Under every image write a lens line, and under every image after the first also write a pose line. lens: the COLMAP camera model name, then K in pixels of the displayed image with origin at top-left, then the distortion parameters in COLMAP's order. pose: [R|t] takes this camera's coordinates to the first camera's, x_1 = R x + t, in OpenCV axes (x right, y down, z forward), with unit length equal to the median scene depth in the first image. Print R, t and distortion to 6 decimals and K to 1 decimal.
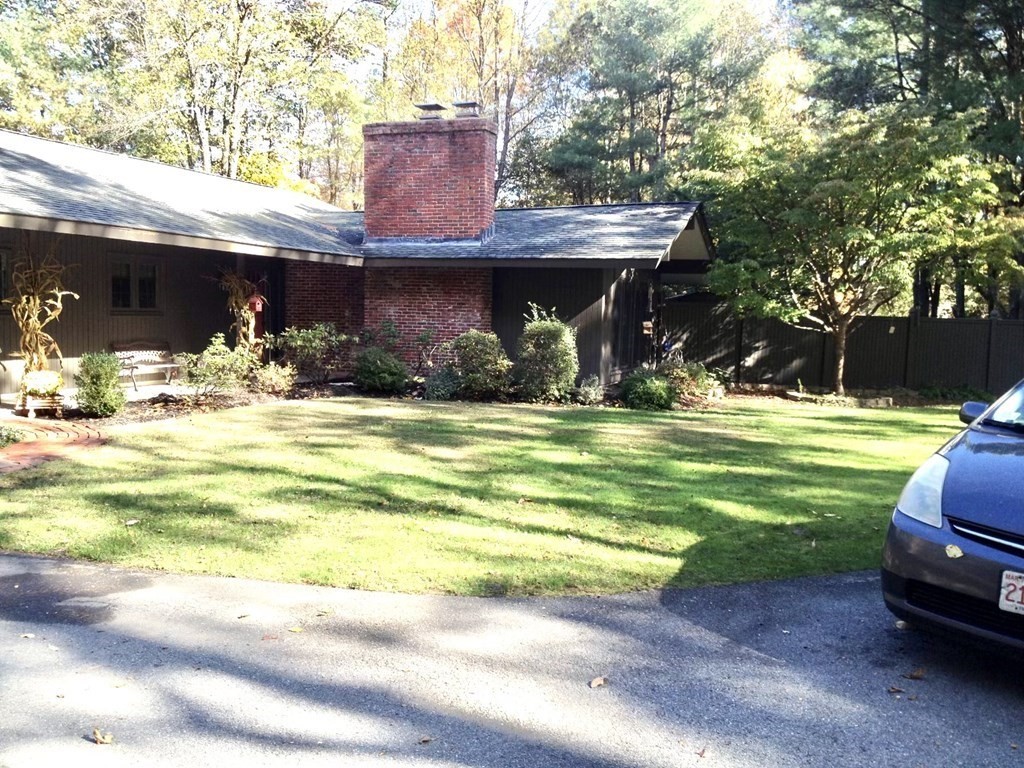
lens RADIAL K [[974.8, 0, 512.0], [0, 974.8, 384.0], [0, 0, 1]] dist [0.175647, -0.380656]
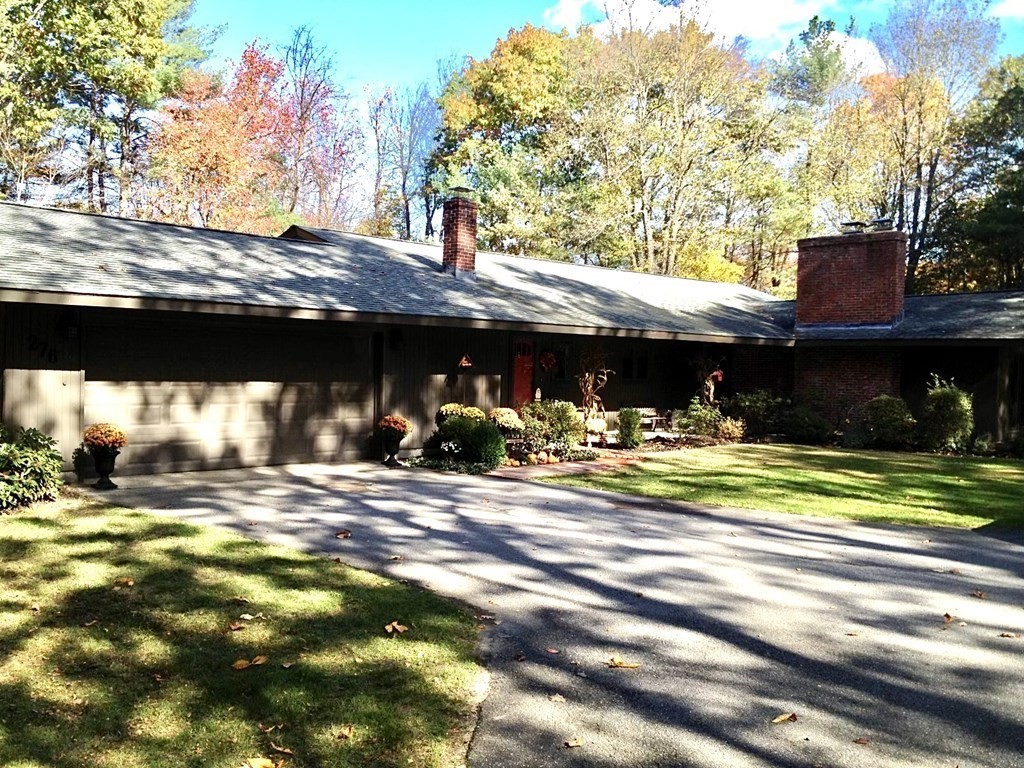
lens RADIAL K [[1022.2, 0, 515.1], [0, 1022.2, 423.4], [0, 0, 1]] dist [0.199183, -0.321386]
pose [[0.926459, 0.018828, -0.375926, 0.028811], [-0.028523, 0.999388, -0.020239, 0.024766], [0.375315, 0.029474, 0.926429, -0.467214]]
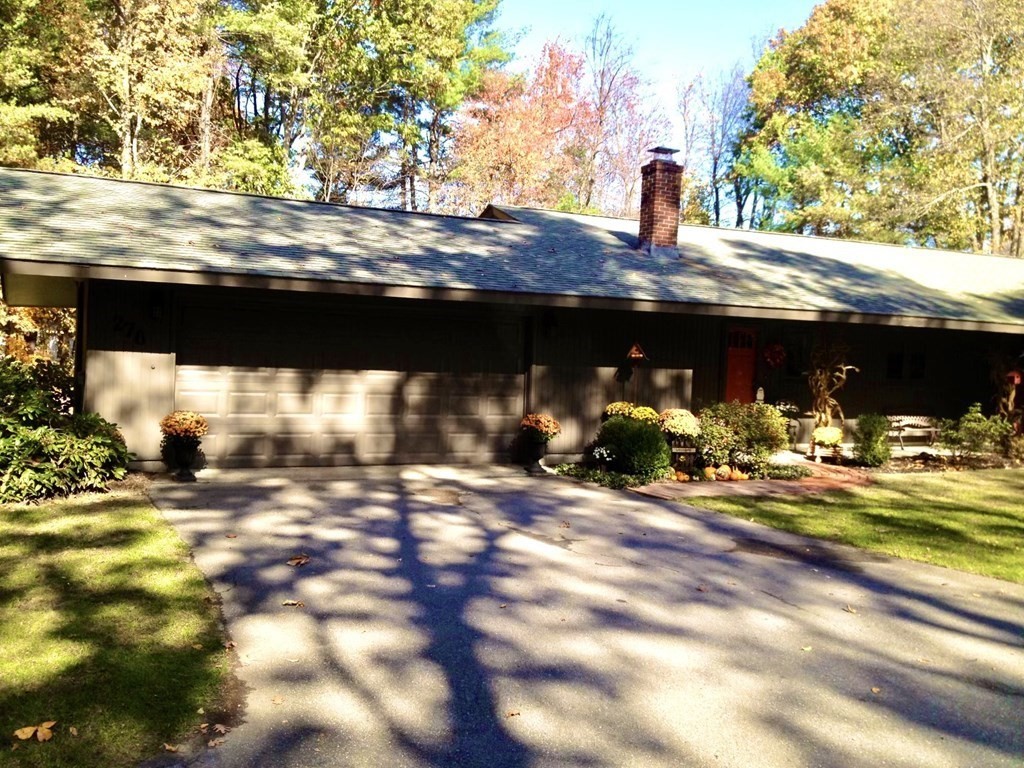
lens RADIAL K [[1014.3, 0, 507.2], [0, 1014.3, 407.4], [0, 0, 1]] dist [0.180442, -0.355313]
pose [[0.736244, 0.039177, -0.675581, 0.098139], [-0.070352, 0.997344, -0.018833, 0.012262], [0.673049, 0.061394, 0.737045, -0.213651]]
